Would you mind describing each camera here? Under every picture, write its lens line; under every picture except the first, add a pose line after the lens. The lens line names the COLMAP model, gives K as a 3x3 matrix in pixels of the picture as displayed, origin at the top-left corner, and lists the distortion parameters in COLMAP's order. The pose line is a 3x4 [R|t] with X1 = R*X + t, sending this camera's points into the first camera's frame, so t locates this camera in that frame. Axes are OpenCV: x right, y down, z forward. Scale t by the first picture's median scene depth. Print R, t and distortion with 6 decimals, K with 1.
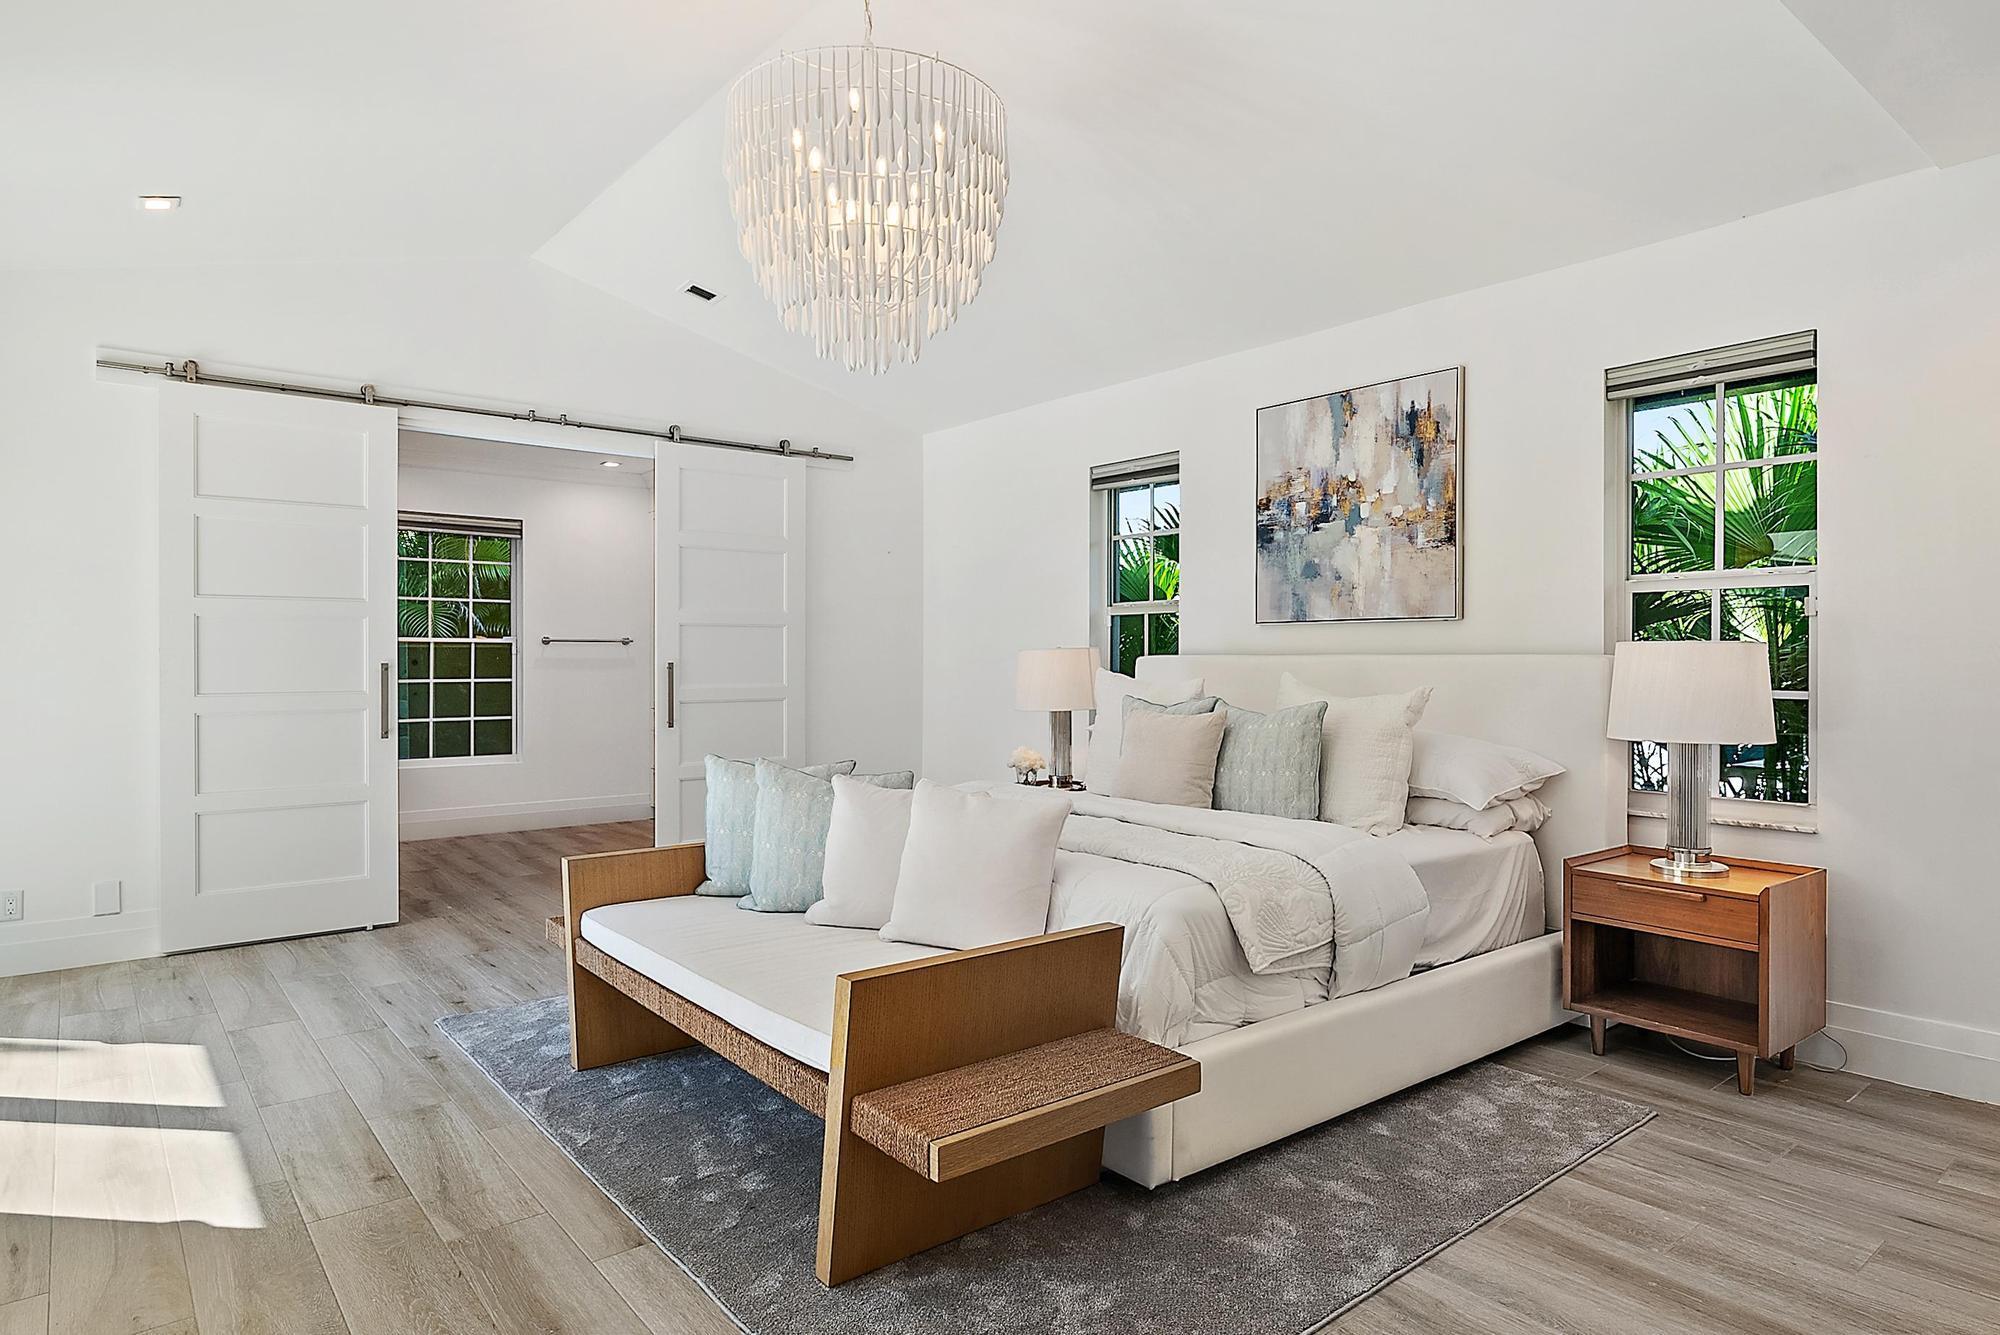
lens RADIAL K [[1145.2, 0, 1011.6], [0, 1145.2, 670.9], [0, 0, 1]] dist [-0.000799, 0.000073]
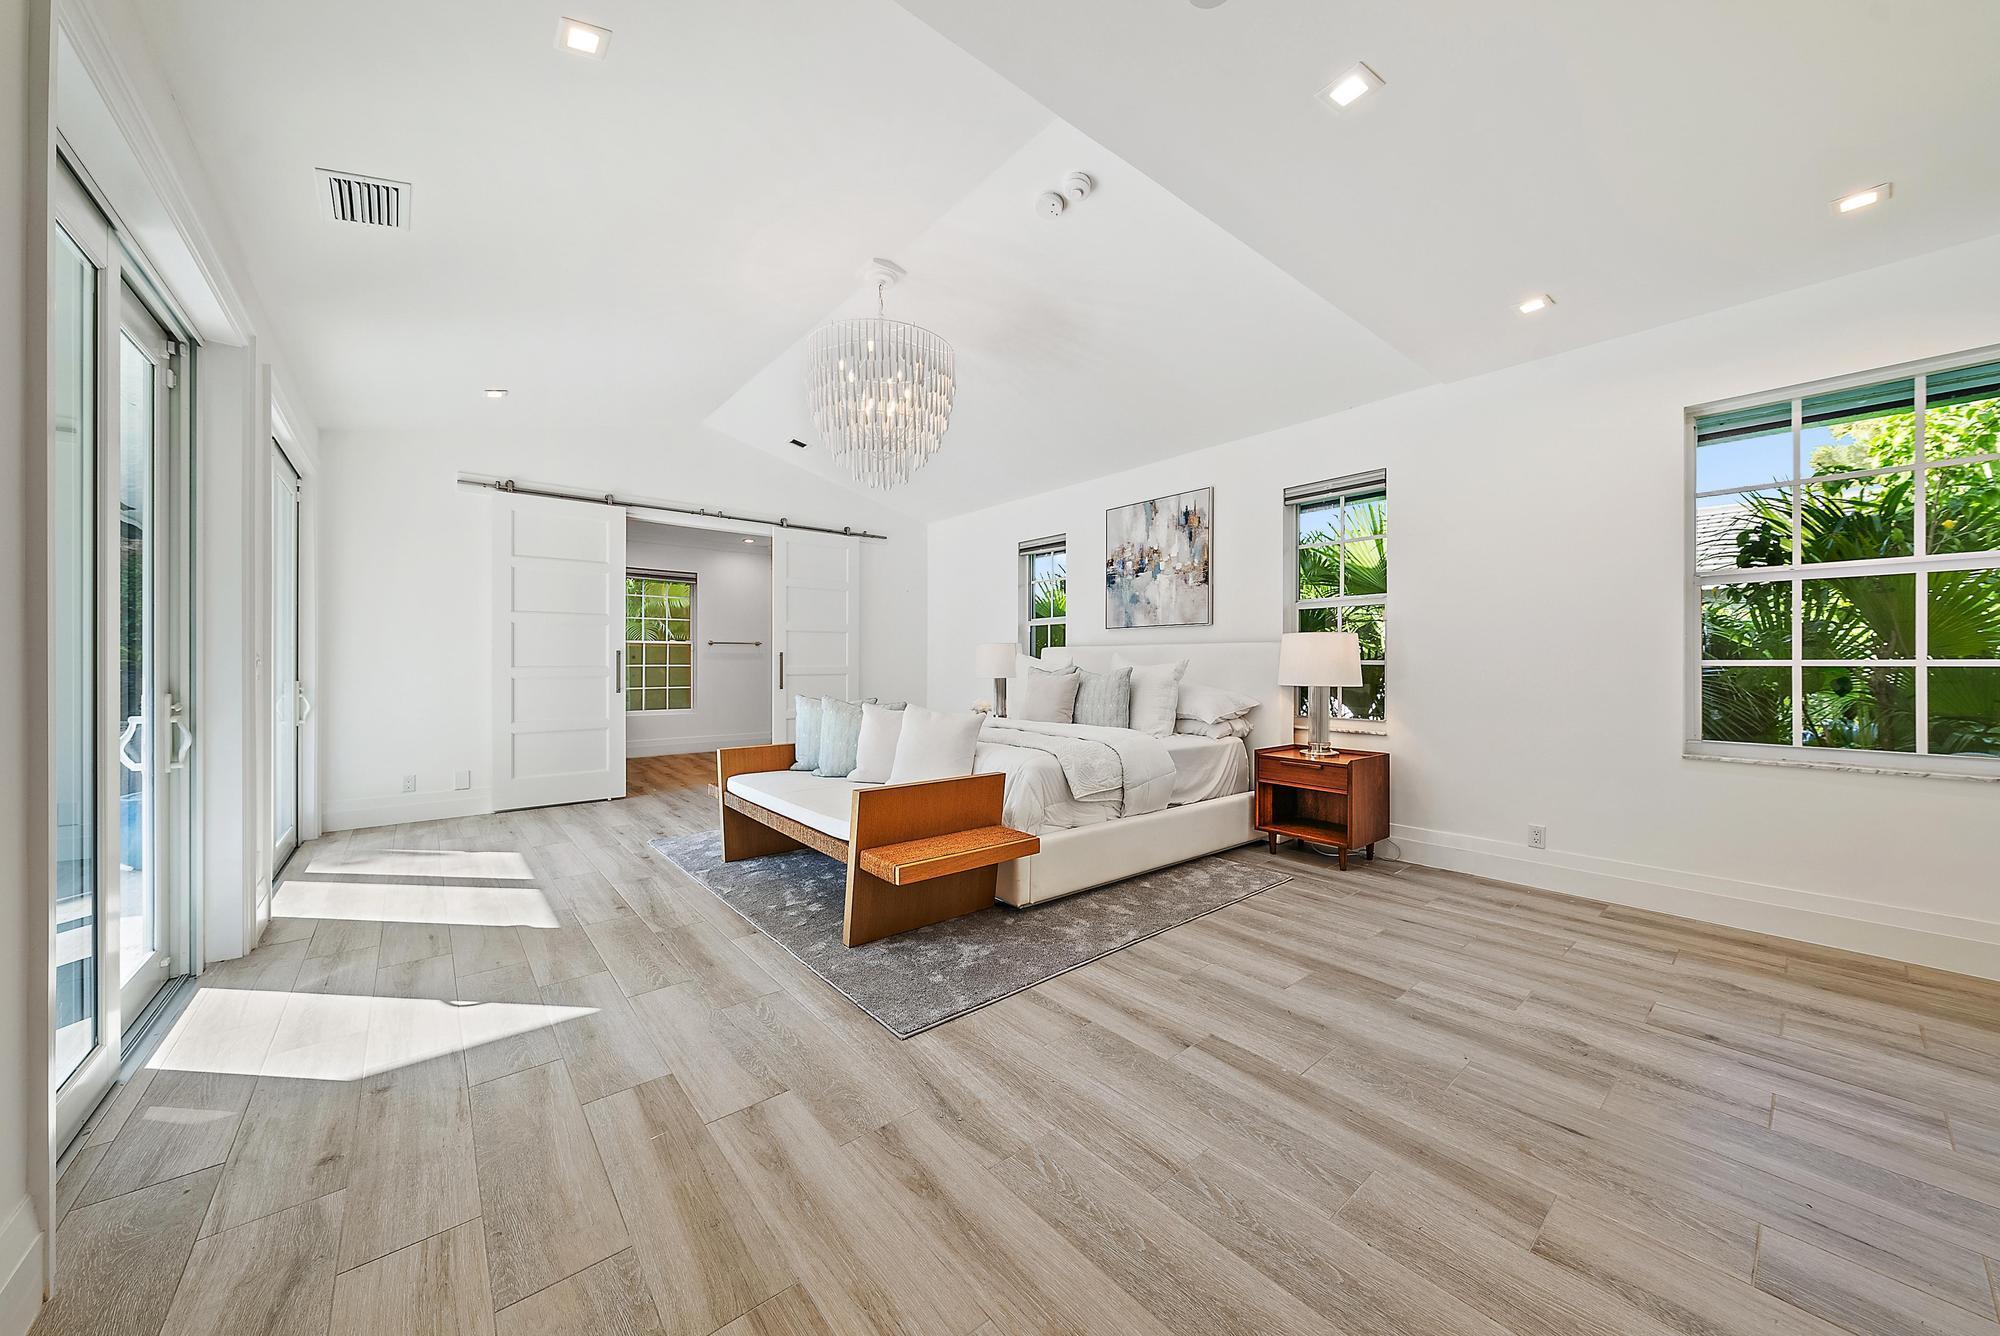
lens RADIAL K [[696.6, 0, 1009.9], [0, 696.6, 667.9], [0, 0, 1]] dist [0.000505, -0.000012]
pose [[0.999852, 0.000581, 0.017176, 0.057586], [-0.000518, 0.999993, -0.003684, 0.032628], [-0.017178, 0.003675, 0.999846, -0.126797]]
